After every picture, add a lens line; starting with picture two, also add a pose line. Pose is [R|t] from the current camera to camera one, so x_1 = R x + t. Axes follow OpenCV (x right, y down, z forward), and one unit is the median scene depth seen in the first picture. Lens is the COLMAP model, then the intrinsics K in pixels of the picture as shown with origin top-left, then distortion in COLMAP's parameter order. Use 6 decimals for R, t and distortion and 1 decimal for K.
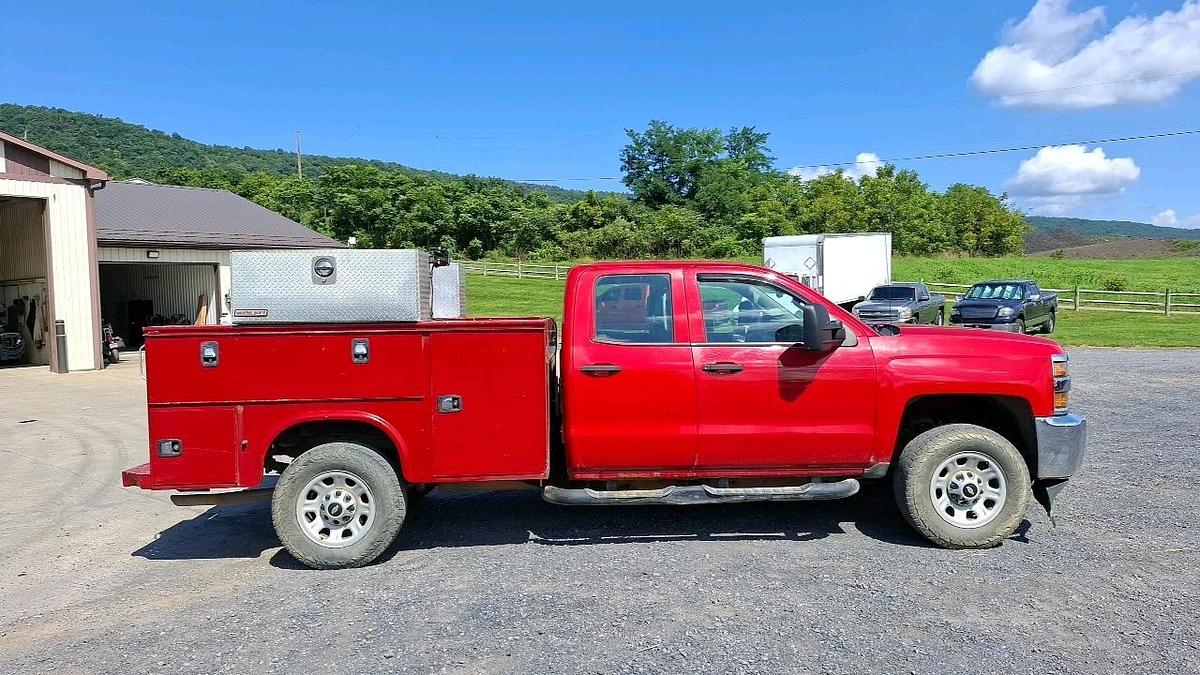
lens RADIAL K [[831.8, 0, 598.0], [0, 831.8, 337.3], [0, 0, 1]] dist [0.077473, -0.083610]
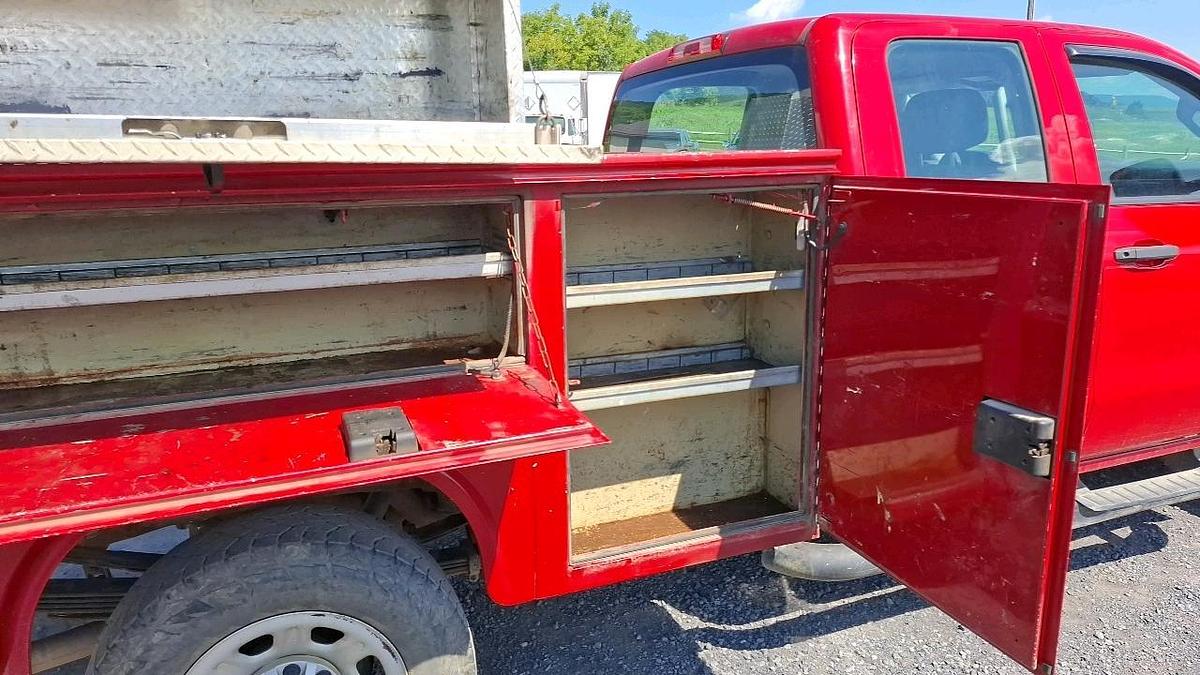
lens RADIAL K [[831.8, 0, 604.6], [0, 831.8, 336.4], [0, 0, 1]] dist [0.077473, -0.083610]
pose [[0.932353, -0.076391, 0.353388, -0.073524], [0.013293, 0.984006, 0.177641, -0.001413], [-0.361306, -0.160926, 0.918456, 0.161857]]
